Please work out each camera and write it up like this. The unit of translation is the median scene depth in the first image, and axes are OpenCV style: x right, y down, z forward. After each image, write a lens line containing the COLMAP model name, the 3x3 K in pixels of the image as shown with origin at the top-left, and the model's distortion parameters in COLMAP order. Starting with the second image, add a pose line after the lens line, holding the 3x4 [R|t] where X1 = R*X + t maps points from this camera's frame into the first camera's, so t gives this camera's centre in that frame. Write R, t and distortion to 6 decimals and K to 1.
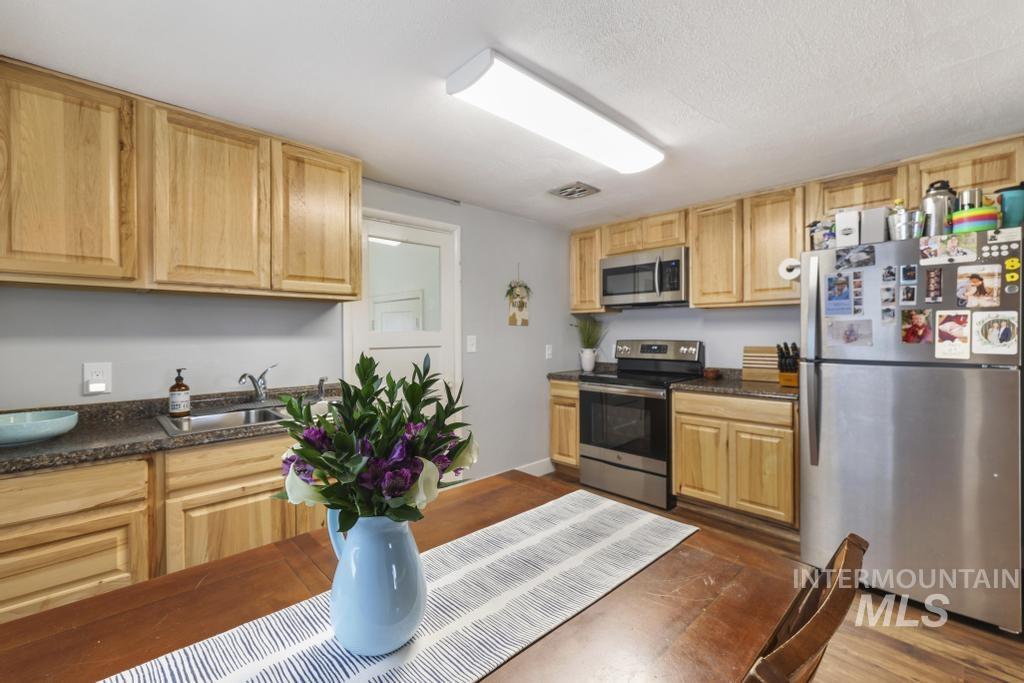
lens RADIAL K [[442.2, 0, 508.5], [0, 442.2, 335.5], [0, 0, 1]] dist [0.003293, -0.000368]
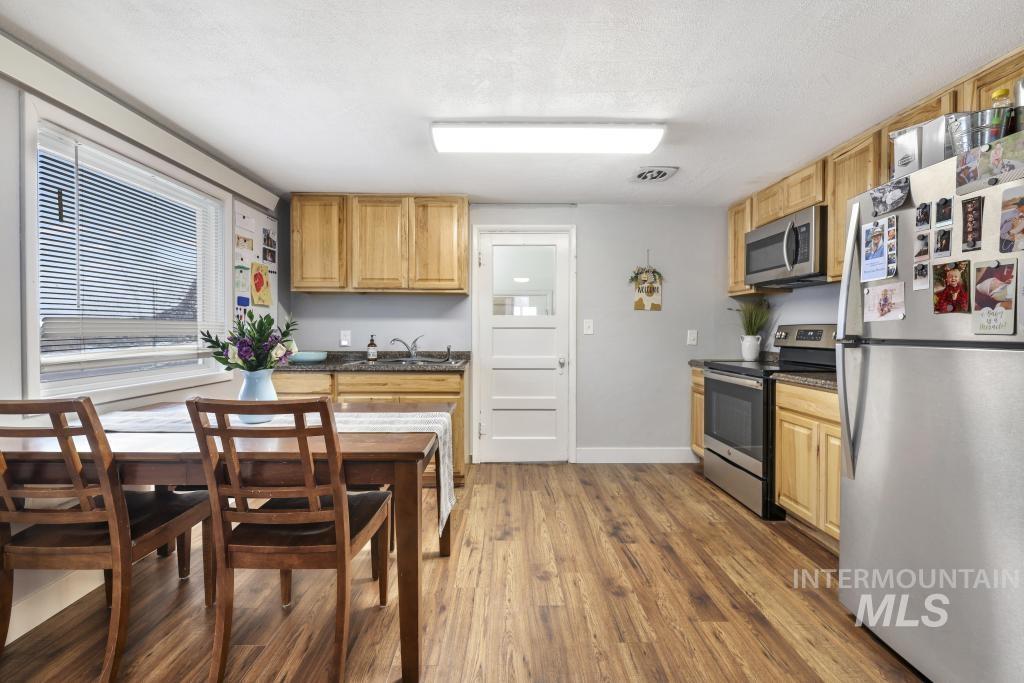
lens RADIAL K [[442.2, 0, 505.7], [0, 442.2, 334.5], [0, 0, 1]] dist [0.003293, -0.000368]
pose [[0.729786, 0.013009, -0.683552, 0.777051], [-0.009287, 0.999915, 0.009115, 0.044142], [0.683613, -0.000304, 0.729845, 0.039629]]
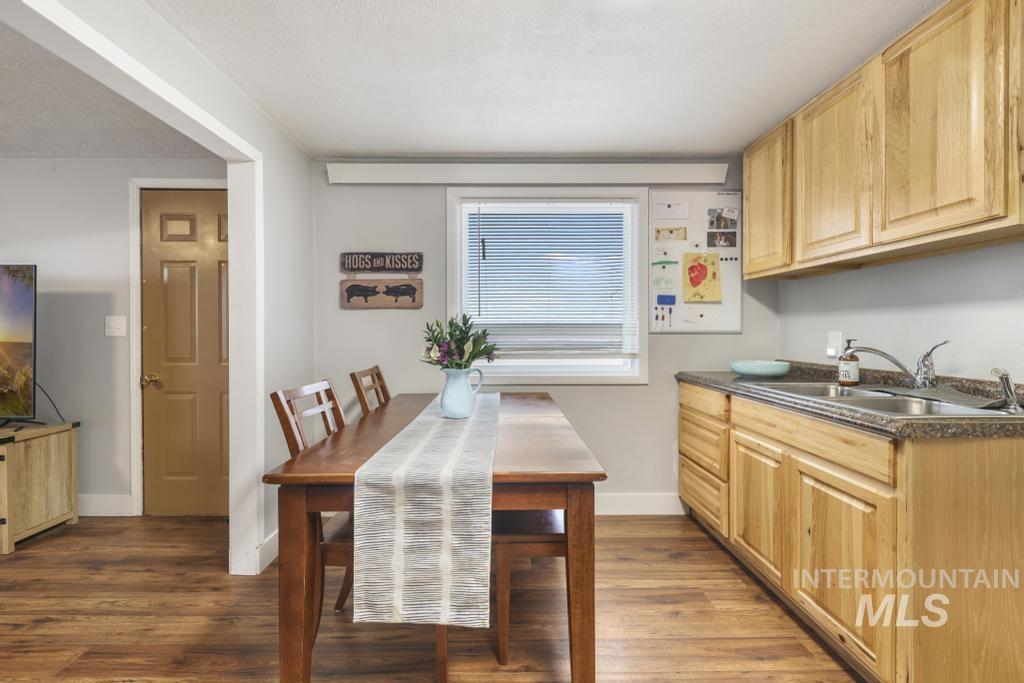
lens RADIAL K [[442.2, 0, 504.6], [0, 442.2, 334.7], [0, 0, 1]] dist [0.003293, -0.000368]
pose [[-0.679153, 0.012732, -0.733886, 0.471675], [0.005013, 0.999907, 0.012707, 0.041221], [0.733979, 0.004951, -0.679154, 0.956197]]
